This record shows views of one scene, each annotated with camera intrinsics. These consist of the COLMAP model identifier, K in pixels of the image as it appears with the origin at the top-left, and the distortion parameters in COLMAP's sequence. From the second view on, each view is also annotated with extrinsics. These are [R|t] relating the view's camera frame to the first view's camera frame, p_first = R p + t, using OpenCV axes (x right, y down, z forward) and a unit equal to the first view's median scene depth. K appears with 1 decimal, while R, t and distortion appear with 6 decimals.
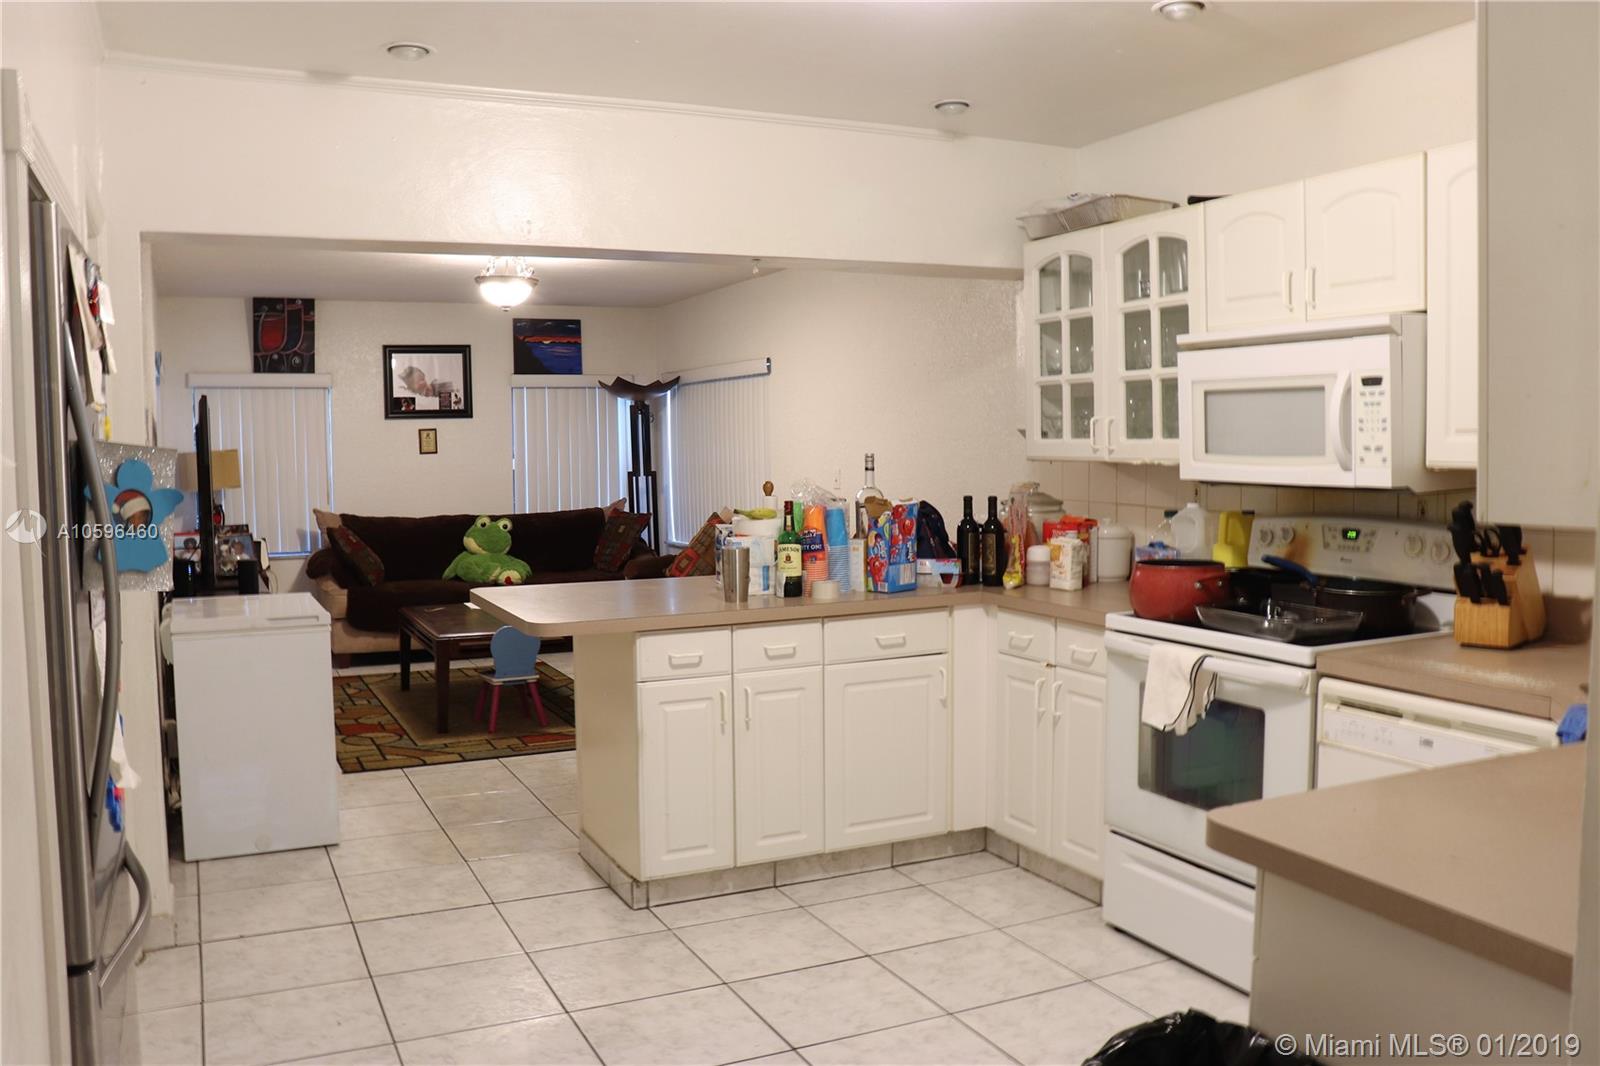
lens RADIAL K [[1338.0, 0, 800.0], [0, 1338.0, 533.0], [0, 0, 1]] dist [0.000341, 0.000381]
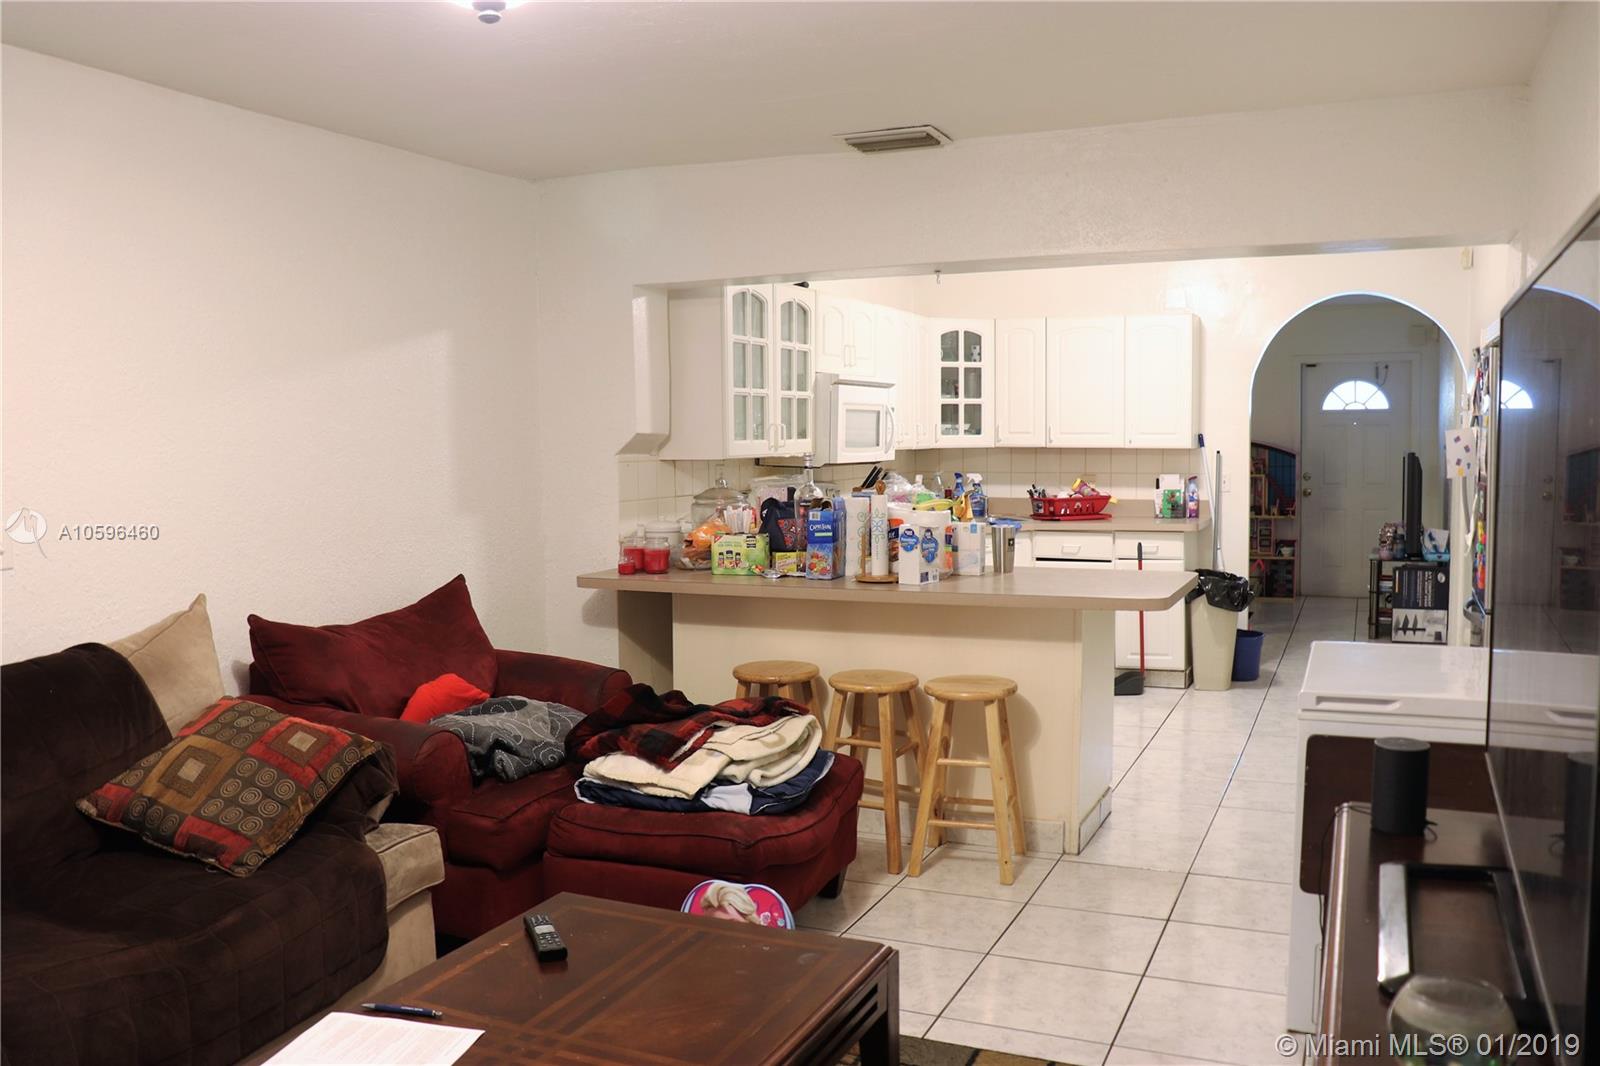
lens RADIAL K [[1338.0, 0, 800.0], [0, 1338.0, 533.0], [0, 0, 1]] dist [0.000341, 0.000381]
pose [[-0.672053, -0.042700, 0.739271, -0.866308], [0.073483, 0.989563, 0.123958, -0.154379], [-0.736848, 0.137630, -0.661901, 2.058398]]
